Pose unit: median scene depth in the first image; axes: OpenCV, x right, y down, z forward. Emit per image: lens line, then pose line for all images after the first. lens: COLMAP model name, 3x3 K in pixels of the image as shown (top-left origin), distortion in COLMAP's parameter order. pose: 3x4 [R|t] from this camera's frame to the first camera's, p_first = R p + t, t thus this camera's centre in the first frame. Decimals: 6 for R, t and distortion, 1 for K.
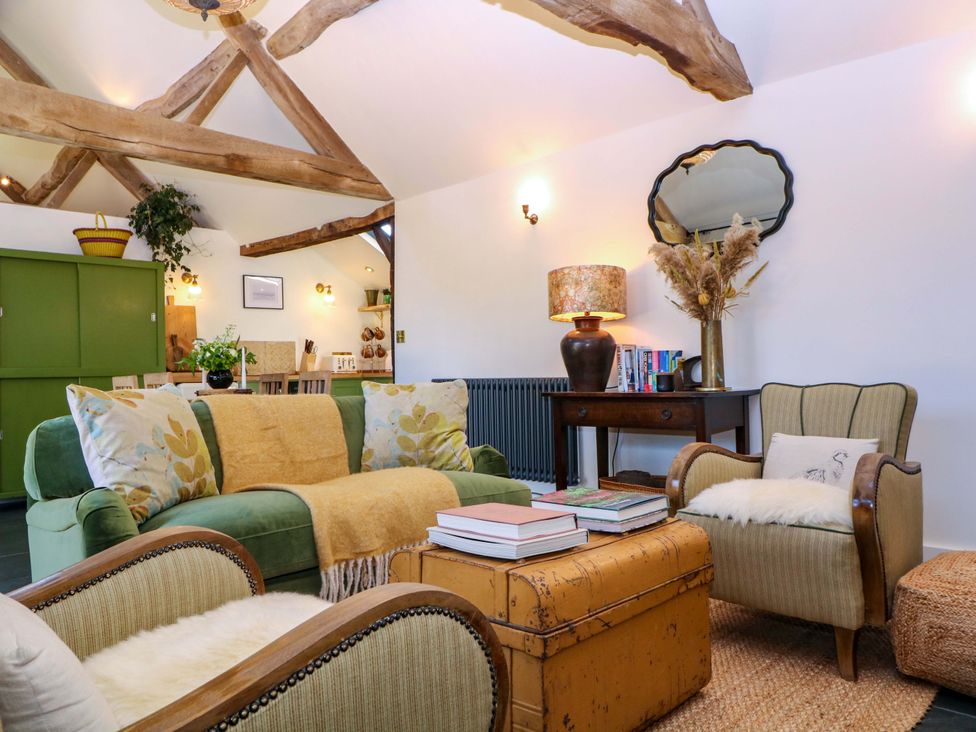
lens RADIAL K [[738.6, 0, 482.5], [0, 738.6, 362.0], [0, 0, 1]] dist [-0.004226, -0.001416]
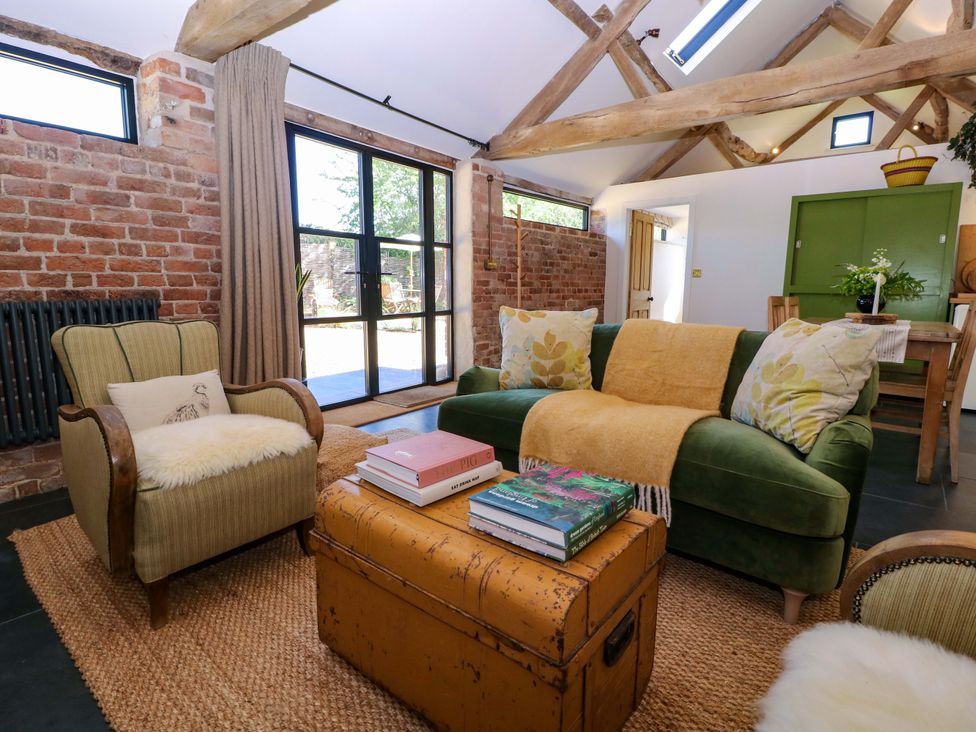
lens RADIAL K [[505.2, 0, 483.3], [0, 505.2, 358.4], [0, 0, 1]] dist [0.002866, -0.014971]
pose [[0.080942, 0.163683, -0.983187, 0.188551], [0.008171, 0.986281, 0.164871, -0.013641], [0.996685, -0.021379, 0.078494, 0.252727]]
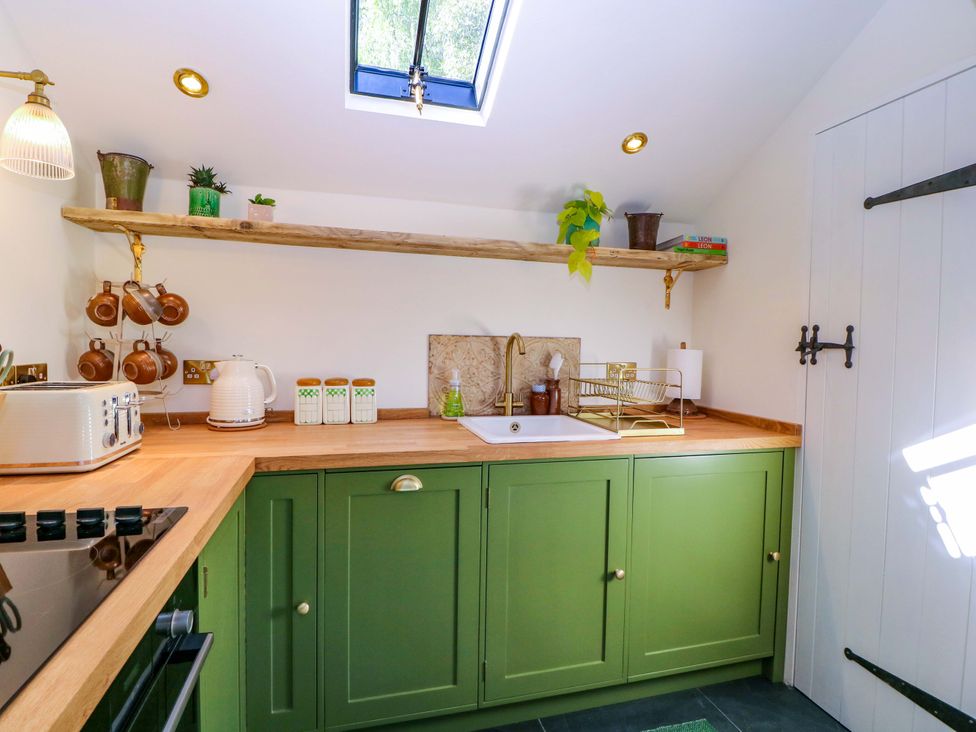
lens RADIAL K [[505.2, 0, 483.3], [0, 505.2, 358.4], [0, 0, 1]] dist [0.002866, -0.014971]
pose [[0.498551, 0.001661, 0.866859, -0.289038], [-0.040432, 0.998954, 0.021339, -0.028469], [-0.865917, -0.045687, 0.498097, 0.863022]]
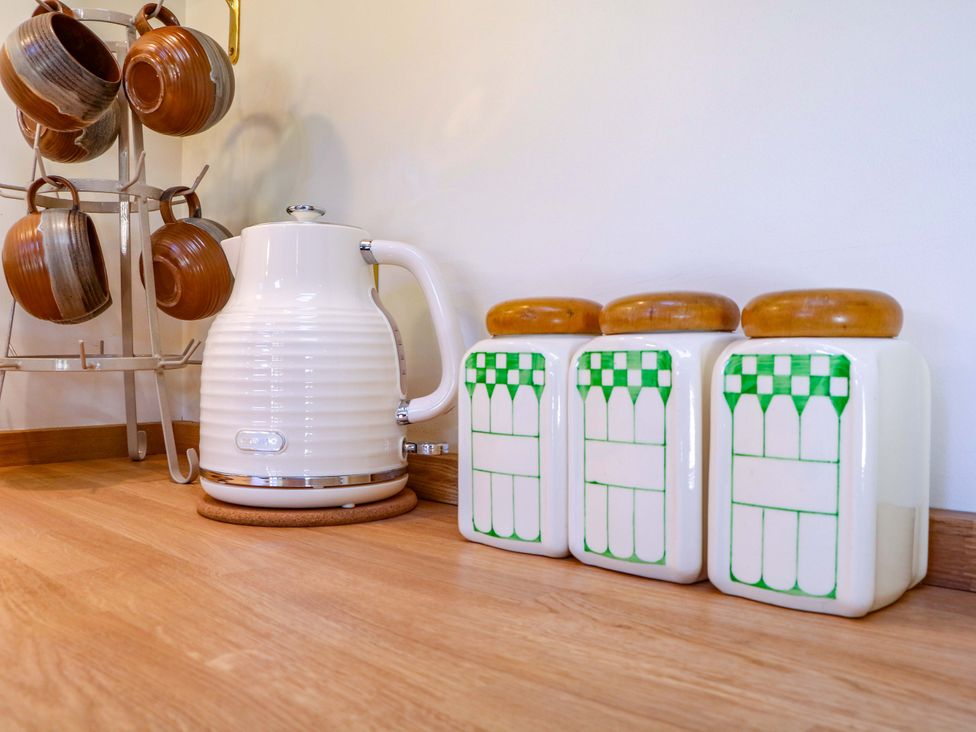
lens RADIAL K [[886.2, 0, 488.0], [0, 886.2, 366.0], [0, 0, 1]] dist [-0.108497, 0.001824]
pose [[0.999911, 0.013252, -0.001310, -0.109201], [-0.013180, 0.998914, 0.044680, -0.005750], [0.001901, -0.044659, 0.999000, 0.987253]]
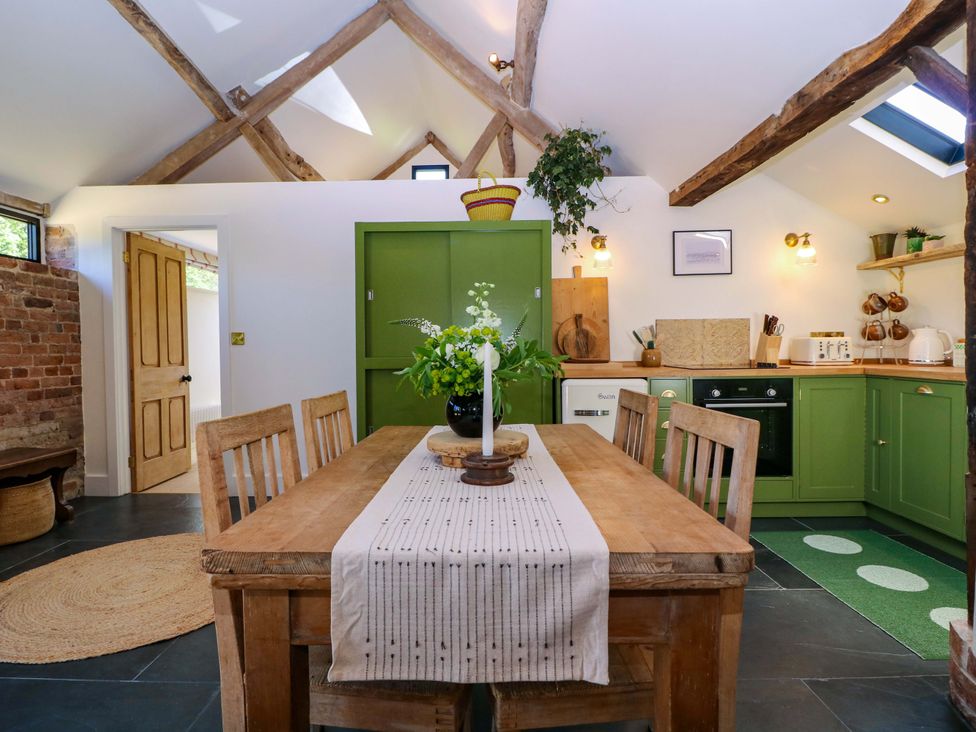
lens RADIAL K [[505.2, 0, 483.3], [0, 505.2, 358.4], [0, 0, 1]] dist [0.002866, -0.014971]
pose [[0.698834, 0.029104, -0.714692, -0.087495], [0.006608, 0.998867, 0.047138, -0.014257], [0.715253, -0.037664, 0.697849, 0.497187]]
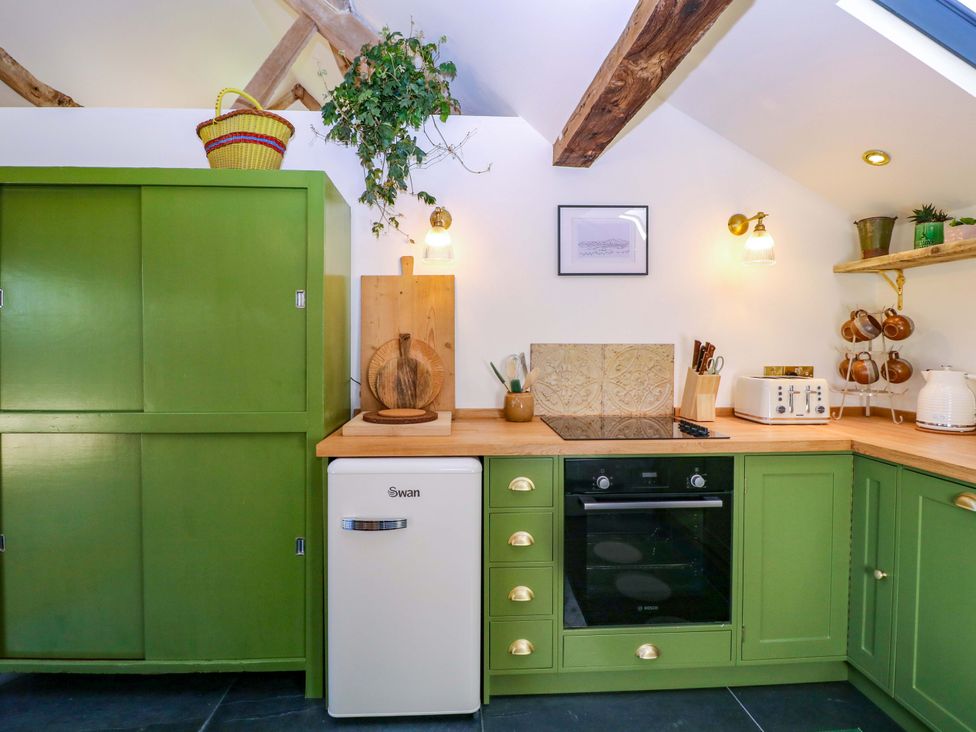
lens RADIAL K [[505.2, 0, 483.3], [0, 505.2, 358.4], [0, 0, 1]] dist [0.002866, -0.014971]
pose [[0.745585, 0.040519, -0.665178, -0.138853], [-0.008137, 0.998629, 0.051710, -0.035818], [0.666361, -0.033142, 0.744893, 0.721128]]
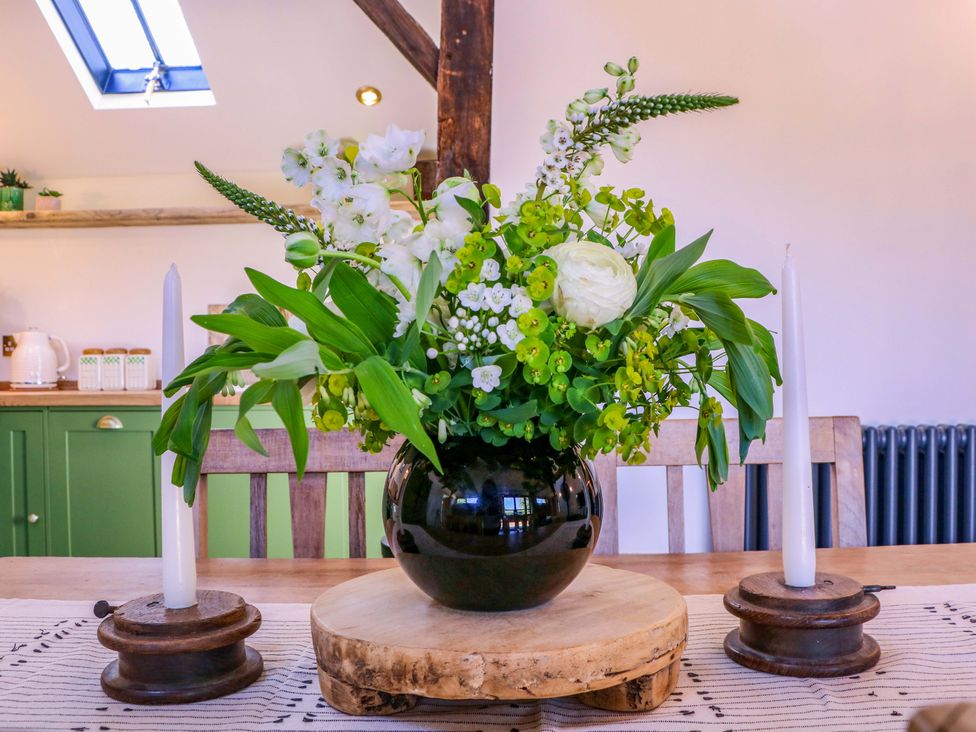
lens RADIAL K [[886.2, 0, 488.0], [0, 886.2, 366.0], [0, 0, 1]] dist [-0.108497, 0.001824]
pose [[0.722209, 0.015179, 0.691509, -0.283006], [-0.016232, 0.999856, -0.004994, 0.000341], [-0.691485, -0.007618, 0.722351, 0.560918]]
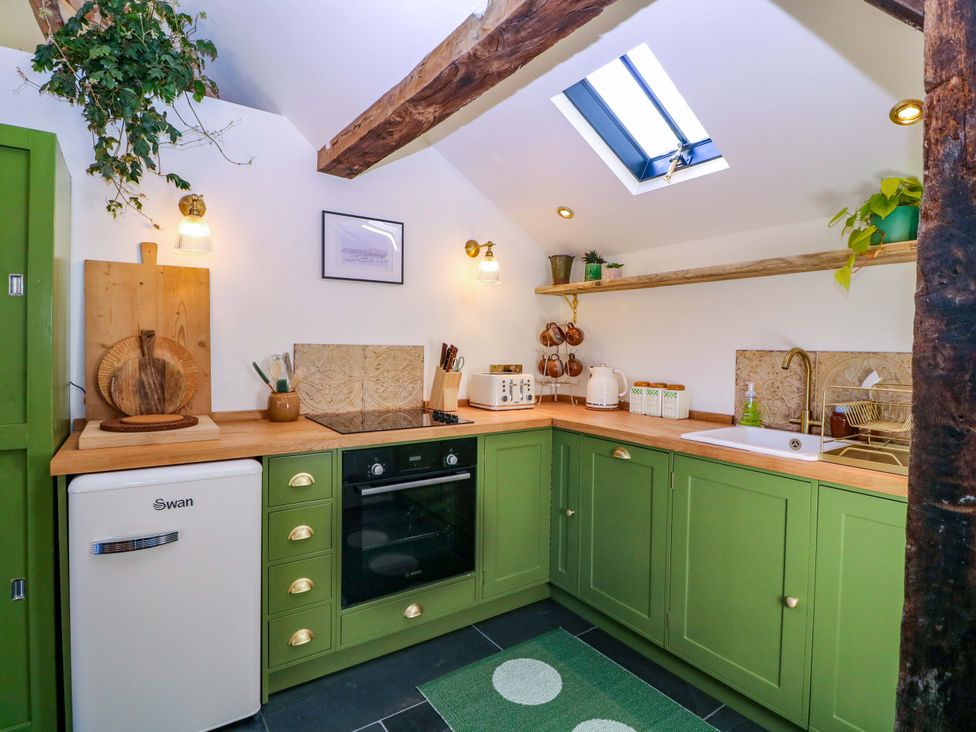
lens RADIAL K [[505.2, 0, 483.3], [0, 505.2, 358.4], [0, 0, 1]] dist [0.002866, -0.014971]
pose [[0.982648, 0.042247, -0.180603, -0.152917], [-0.035501, 0.998552, 0.040428, -0.036722], [0.182049, -0.033315, 0.982725, 0.683544]]
